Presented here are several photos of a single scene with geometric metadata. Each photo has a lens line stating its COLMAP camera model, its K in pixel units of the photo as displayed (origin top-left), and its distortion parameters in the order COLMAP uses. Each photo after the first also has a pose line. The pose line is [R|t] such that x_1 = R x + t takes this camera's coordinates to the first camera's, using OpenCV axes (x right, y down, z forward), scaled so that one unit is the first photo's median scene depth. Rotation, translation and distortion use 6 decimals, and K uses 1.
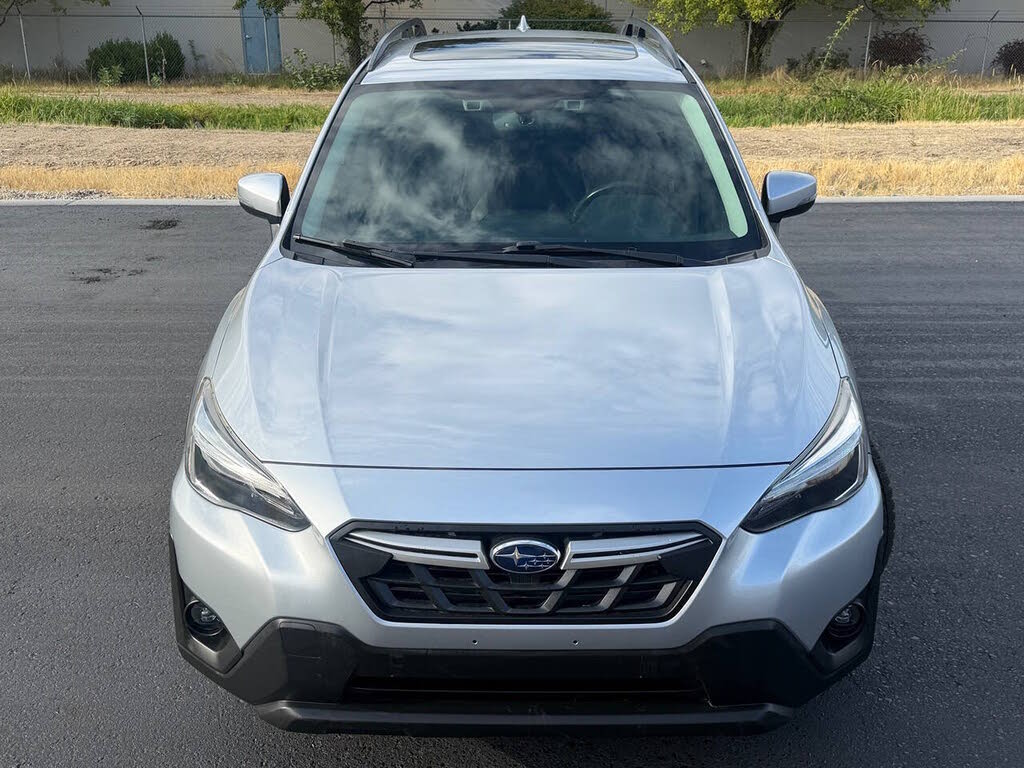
lens RADIAL K [[1135.3, 0, 512.0], [0, 1135.3, 384.0], [0, 0, 1]] dist [0.127697, -0.279570]
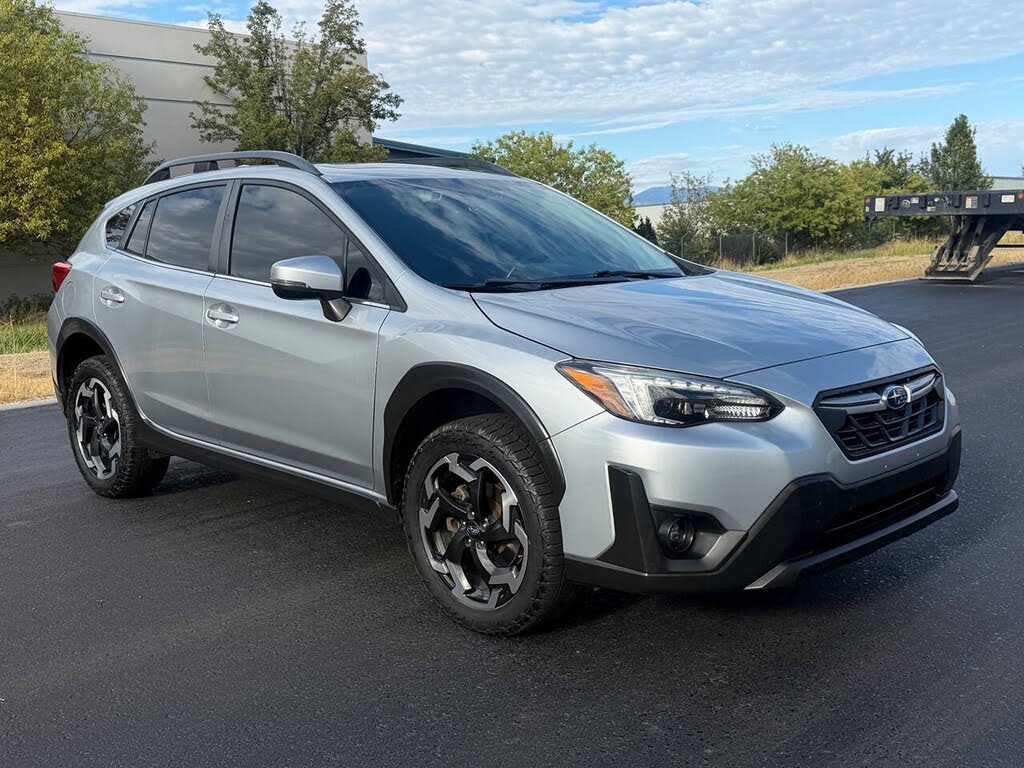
lens RADIAL K [[1197.5, 0, 512.0], [0, 1197.5, 384.0], [0, 0, 1]] dist [0.202865, -0.523640]
pose [[0.667349, -0.120779, 0.734886, -1.344871], [0.299464, 0.946992, -0.116305, 0.155956], [-0.681884, 0.297688, 0.668144, 0.259533]]
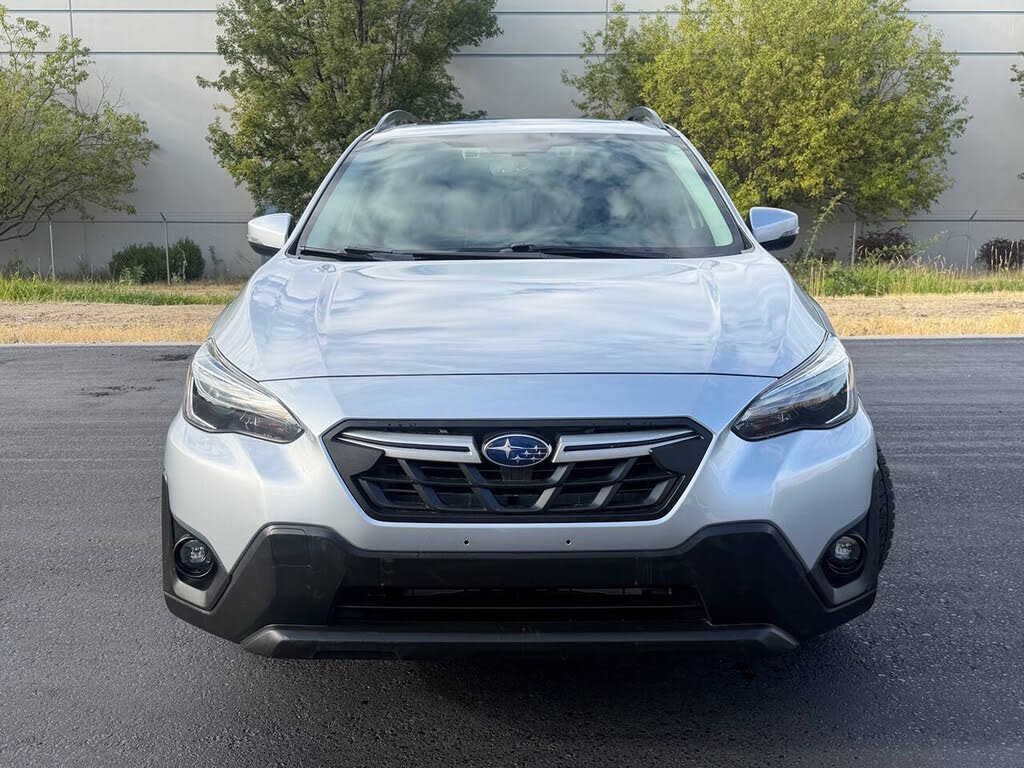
lens RADIAL K [[1129.9, 0, 512.0], [0, 1129.9, 384.0], [0, 0, 1]] dist [0.172501, -0.384746]
pose [[0.999961, -0.006821, -0.005672, 0.012147], [0.005479, 0.977711, -0.209882, 0.277661], [0.006977, 0.209843, 0.977710, 0.011690]]
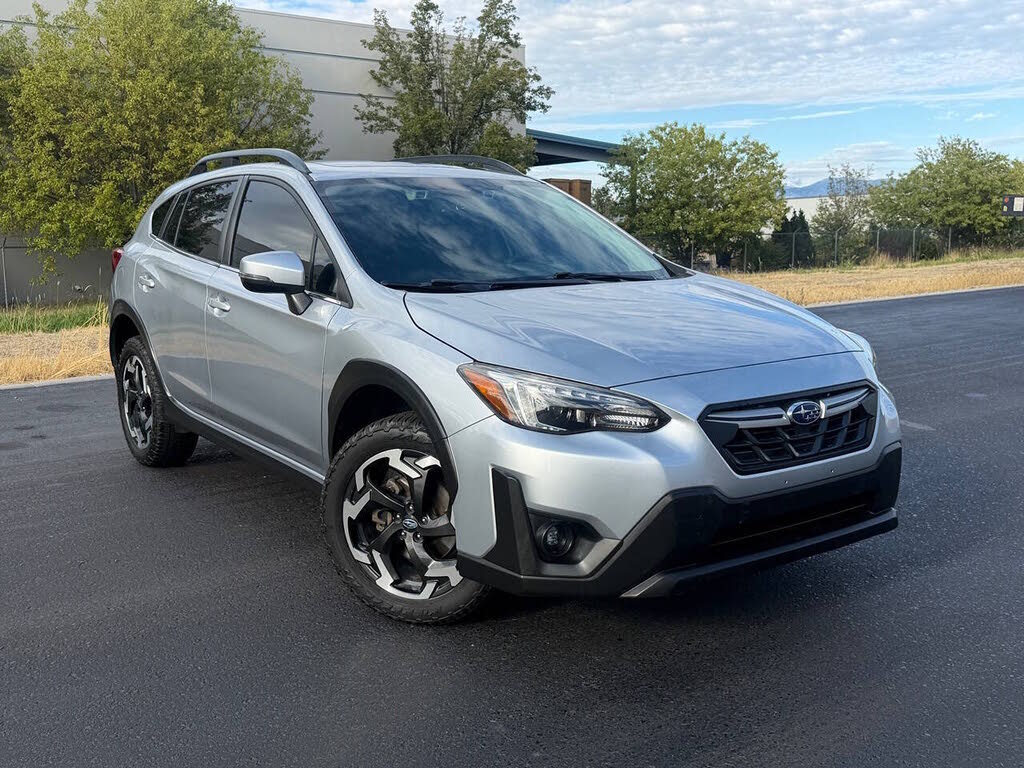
lens RADIAL K [[1164.7, 0, 512.0], [0, 1164.7, 384.0], [0, 0, 1]] dist [0.154544, -0.285131]
pose [[0.783884, -0.099274, 0.612920, -1.090574], [0.235372, 0.960971, -0.145377, 0.224966], [-0.574566, 0.258223, 0.776656, 0.039404]]
